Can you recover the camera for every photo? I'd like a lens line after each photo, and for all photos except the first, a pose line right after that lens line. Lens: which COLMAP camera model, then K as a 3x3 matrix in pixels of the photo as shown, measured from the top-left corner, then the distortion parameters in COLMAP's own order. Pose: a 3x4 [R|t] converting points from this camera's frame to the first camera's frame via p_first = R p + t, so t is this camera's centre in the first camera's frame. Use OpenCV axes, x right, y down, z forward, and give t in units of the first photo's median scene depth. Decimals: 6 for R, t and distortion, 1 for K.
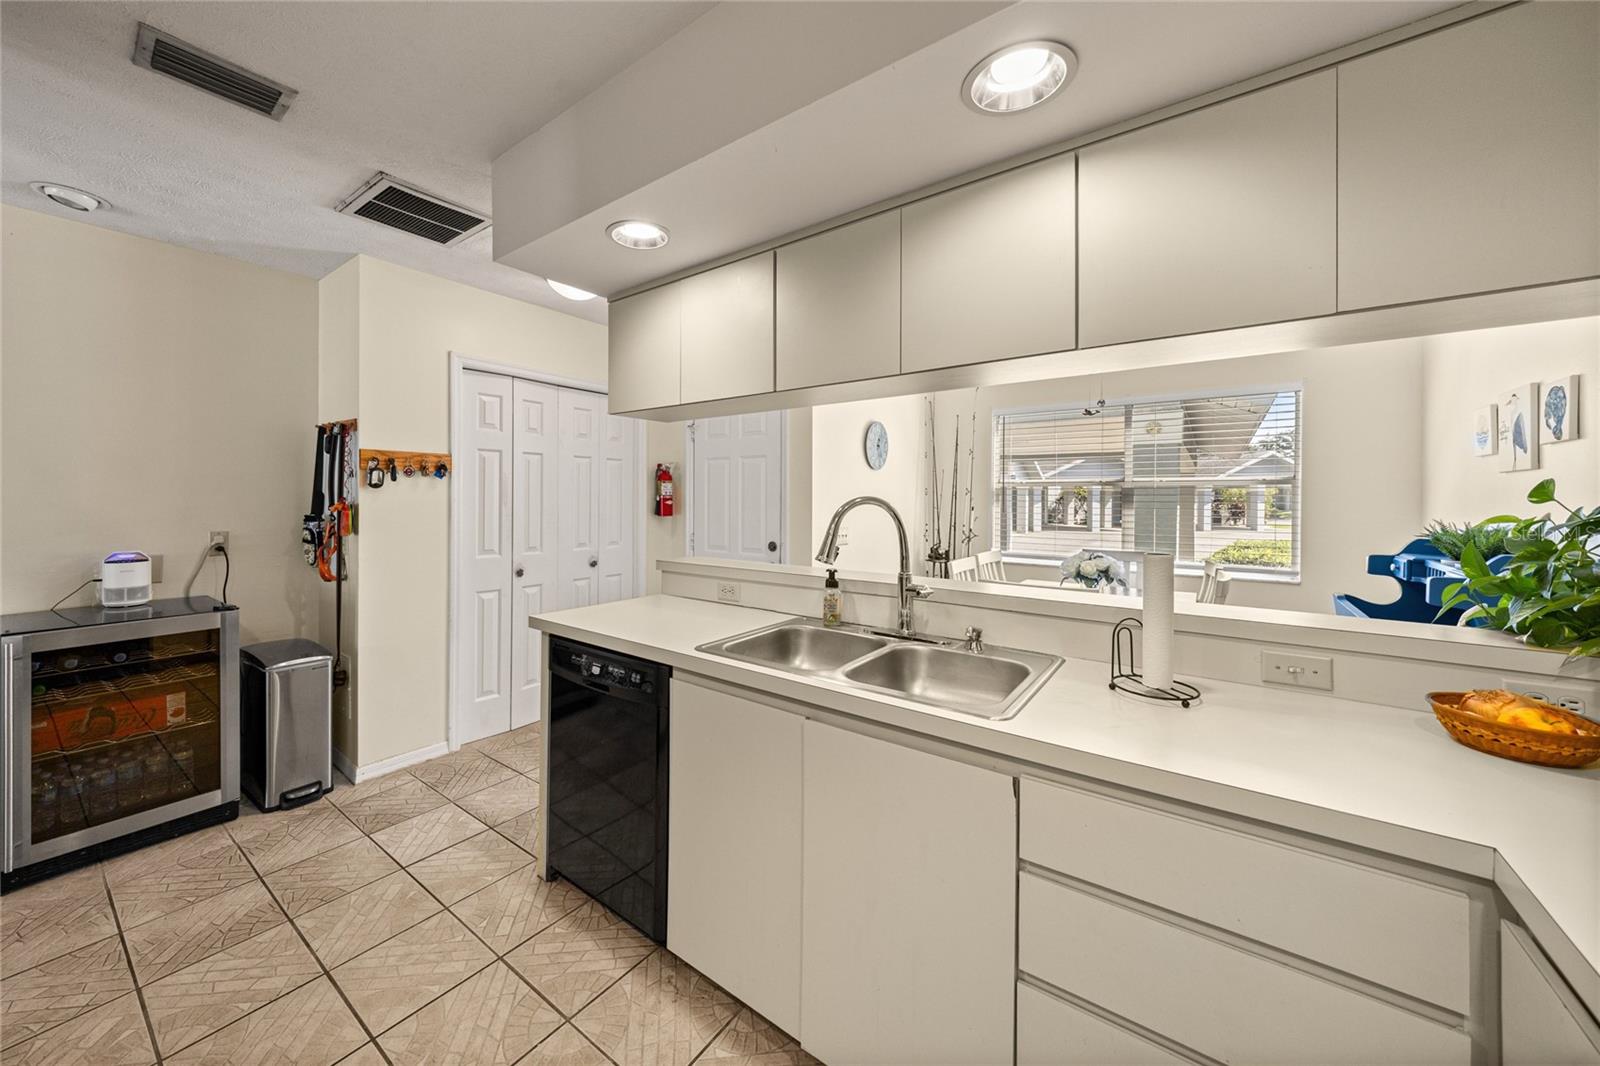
lens RADIAL K [[580.4, 0, 765.9], [0, 580.4, 500.5], [0, 0, 1]] dist [0.000045, 0.000002]
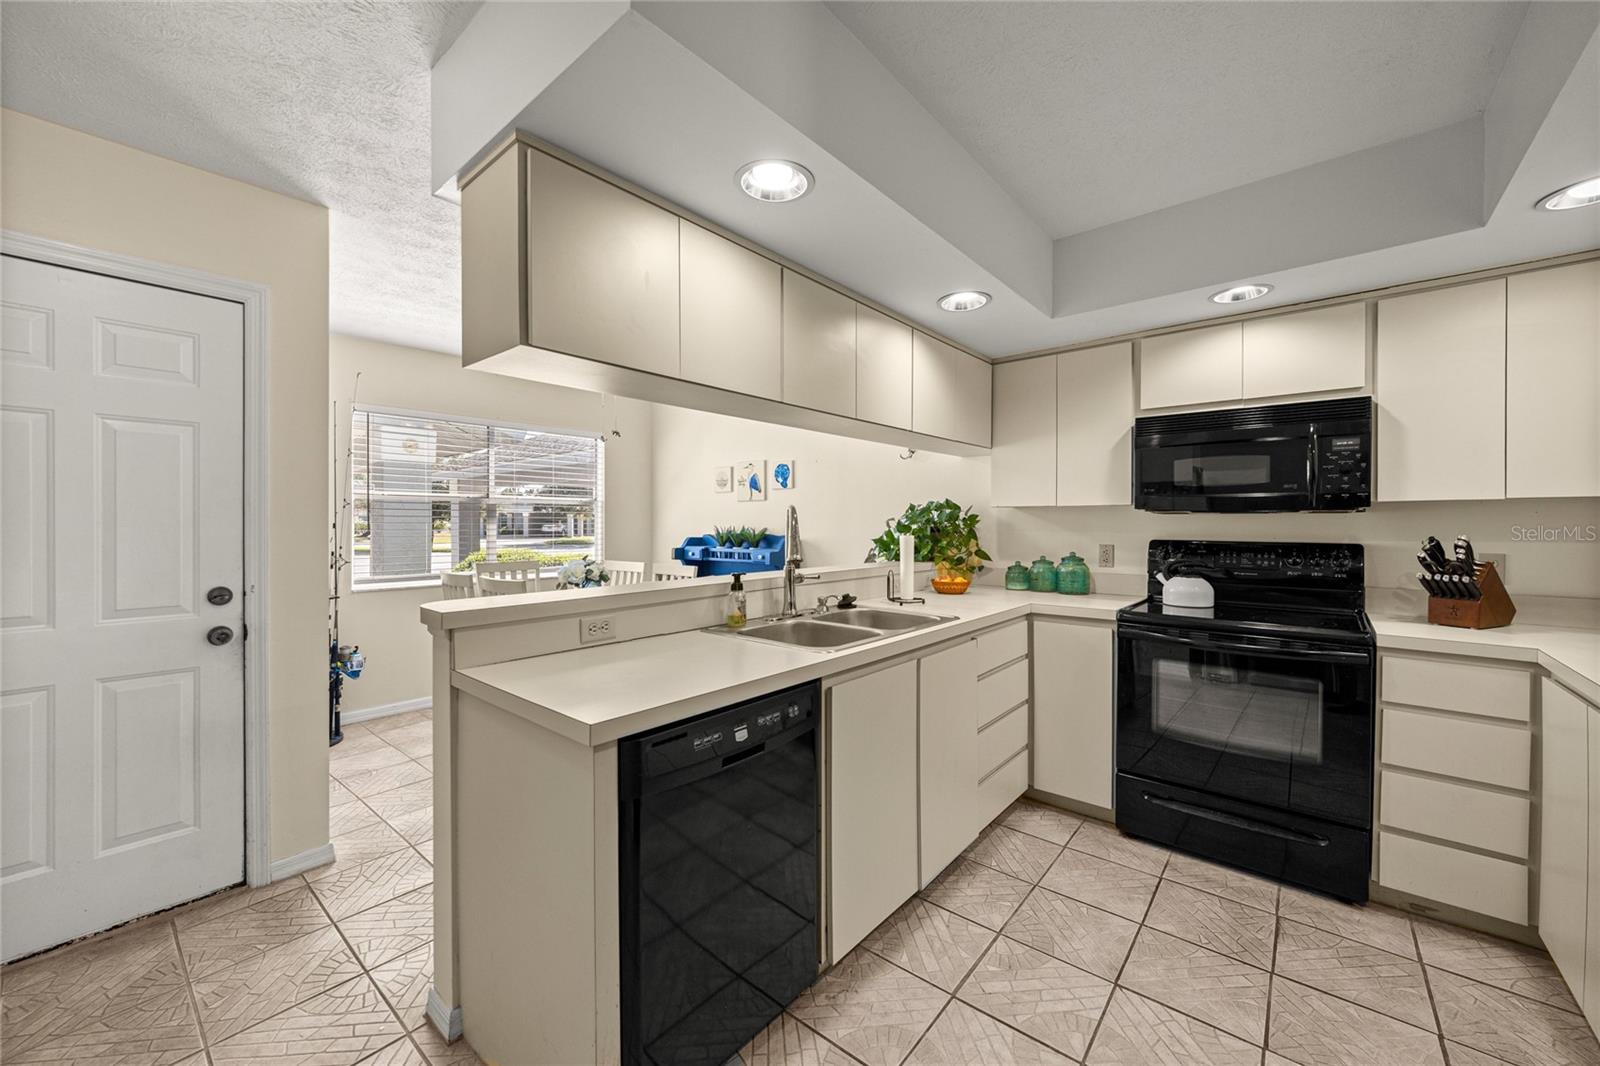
lens RADIAL K [[610.1, 0, 792.7], [0, 610.1, 525.3], [0, 0, 1]] dist [0.000042, 0.000118]
pose [[0.049830, -0.007715, 0.998728, -0.926363], [0.003707, 0.999965, 0.007540, 0.021248], [-0.998751, 0.003327, 0.049857, 0.792388]]
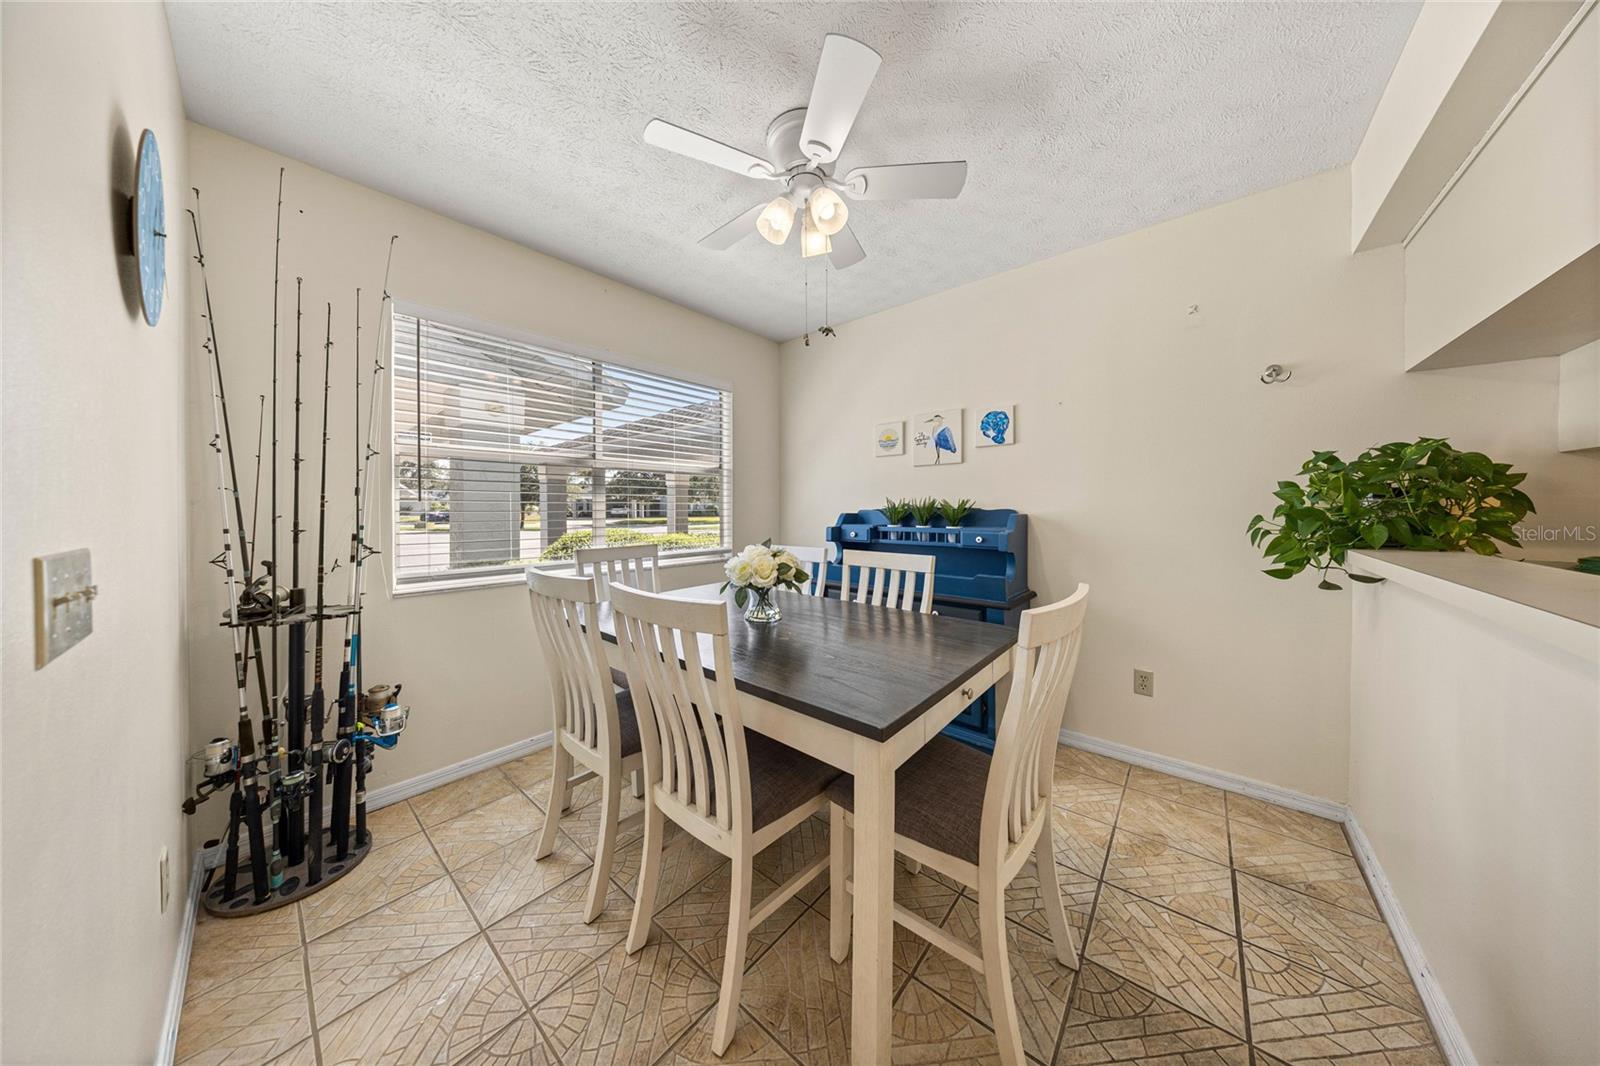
lens RADIAL K [[469.7, 0, 796.3], [0, 469.7, 514.7], [0, 0, 1]] dist [-0.008032, -0.000027]
pose [[0.057345, -0.019198, 0.998170, 0.008129], [0.006838, 0.999799, 0.018837, 0.061780], [-0.998331, 0.005746, 0.057465, 1.393616]]
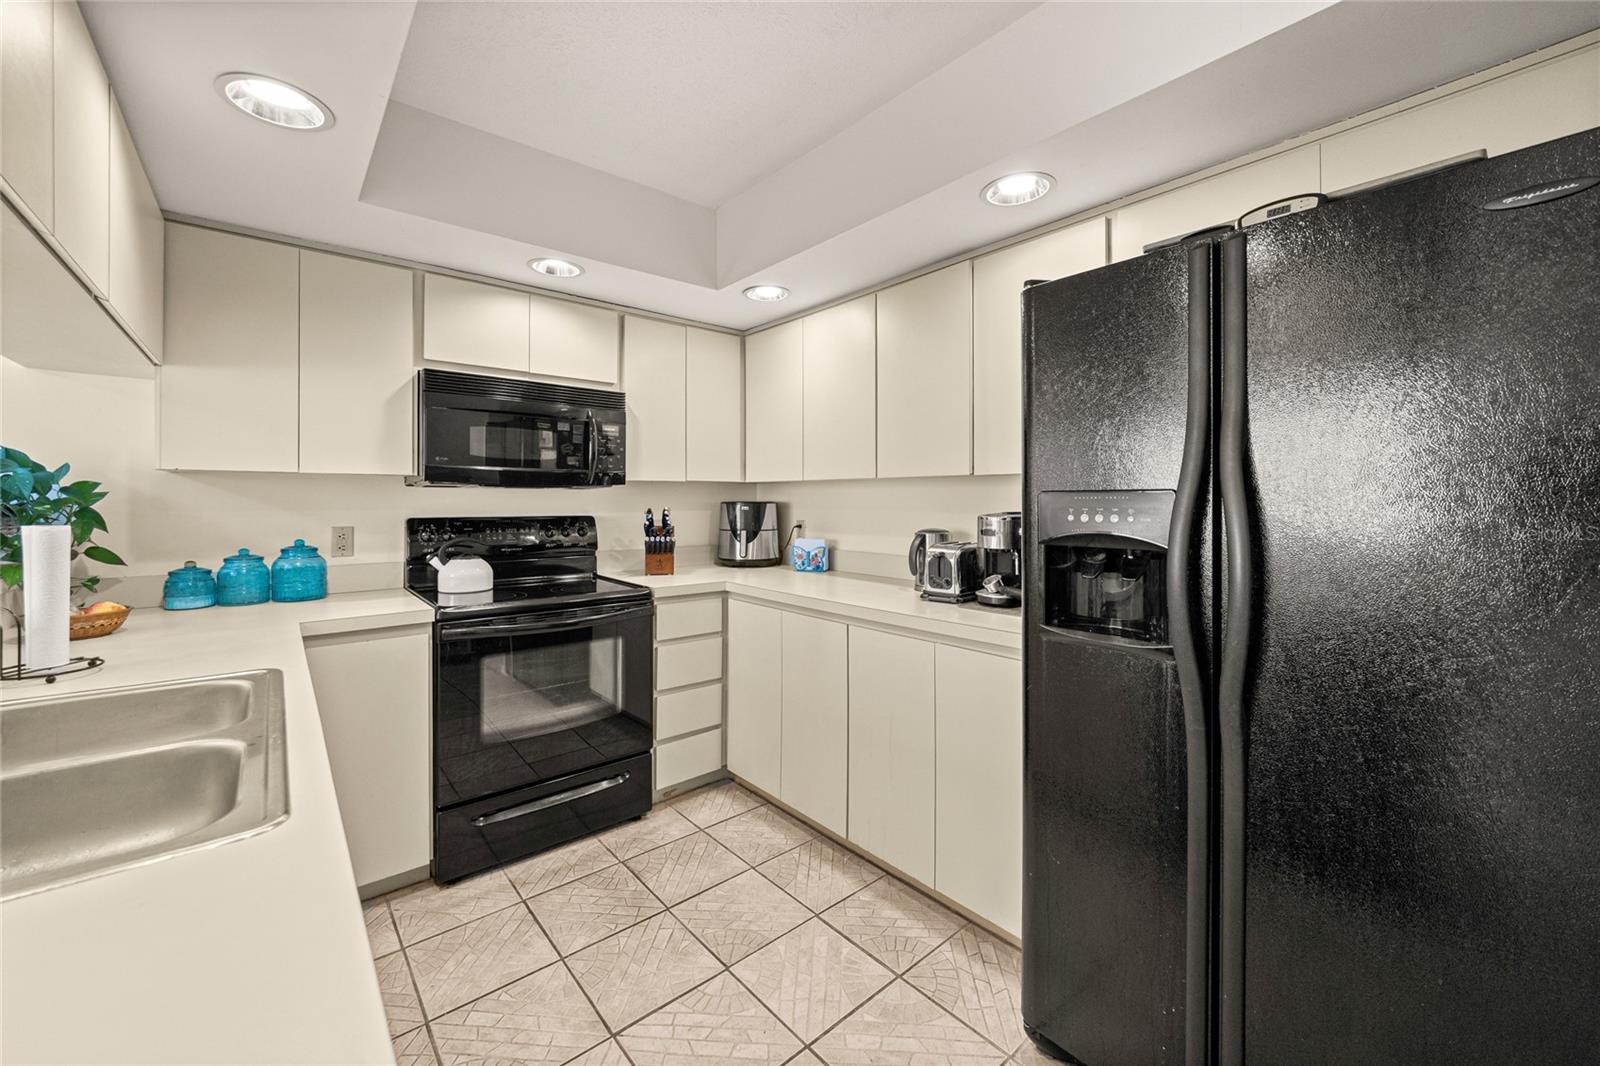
lens RADIAL K [[629.7, 0, 805.8], [0, 629.7, 498.8], [0, 0, 1]] dist [-0.009426, -0.000293]
pose [[-0.979449, -0.004099, 0.201650, -0.450870], [-0.003065, 0.999981, 0.005441, 0.022633], [-0.201669, 0.004711, -0.979442, 1.058264]]
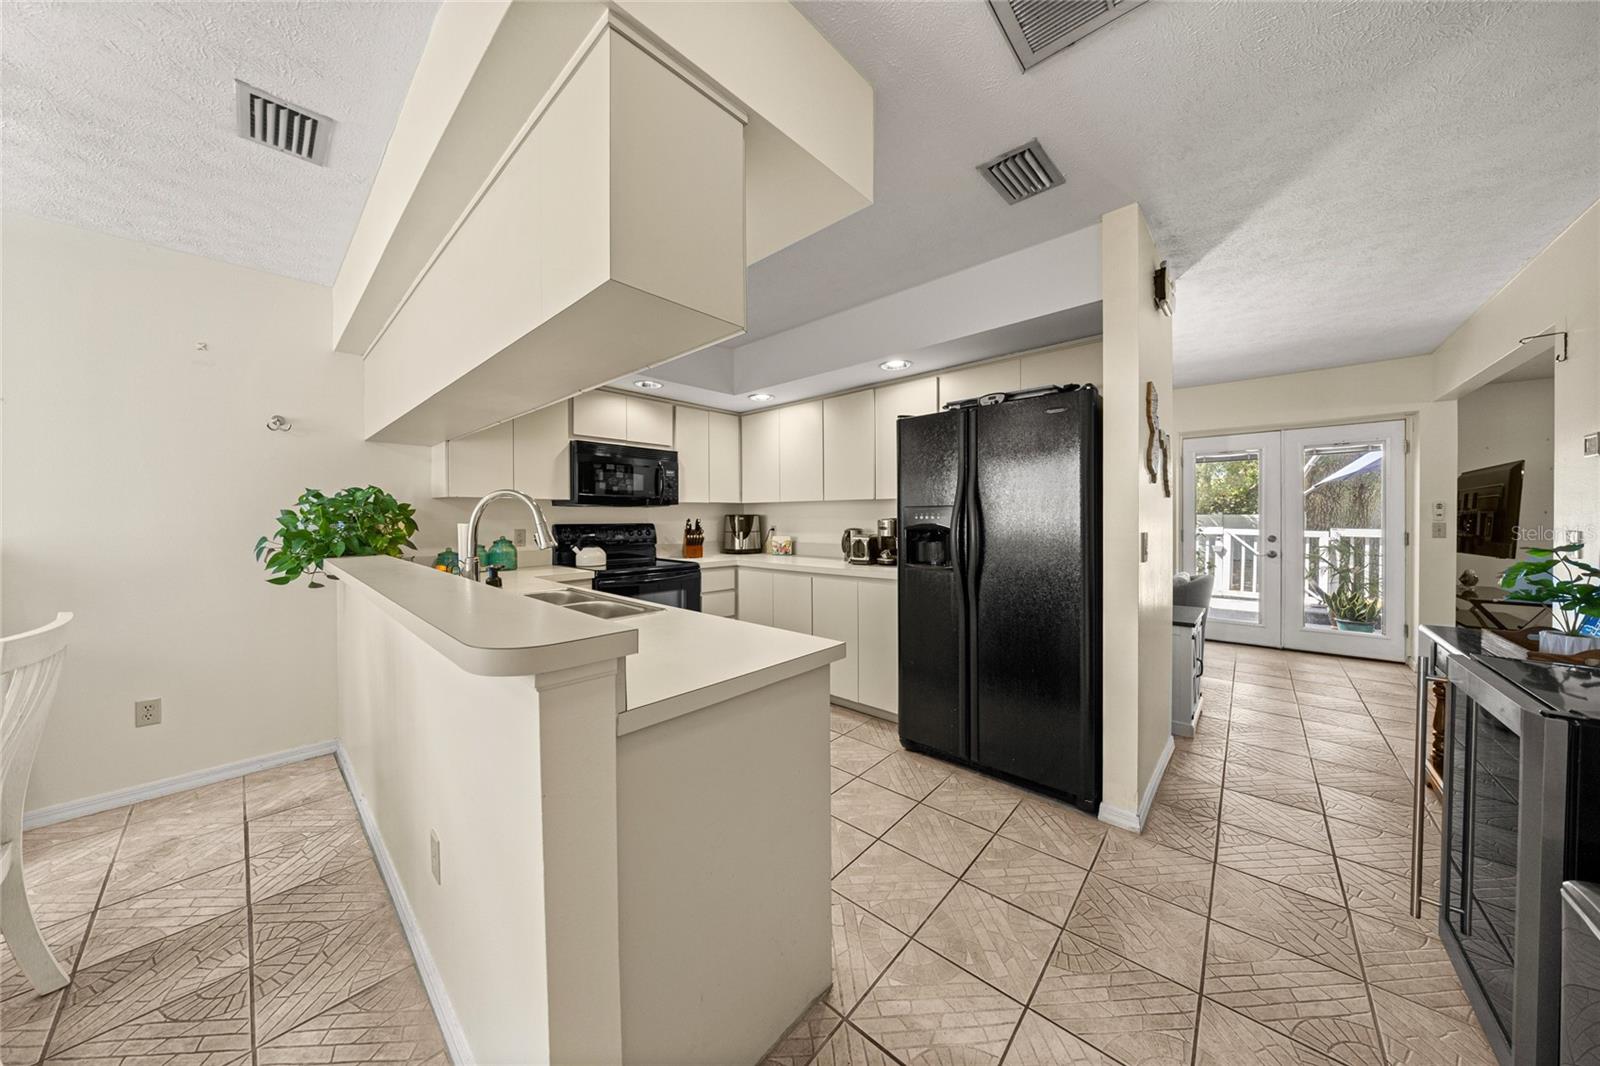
lens RADIAL K [[510.6, 0, 796.3], [0, 510.6, 519.0], [0, 0, 1]] dist [-0.000657, 0.000085]
pose [[-0.995993, 0.000591, 0.089428, -0.405556], [0.001613, 0.999934, 0.011360, 0.032954], [-0.089416, 0.011459, -0.995928, 1.648824]]
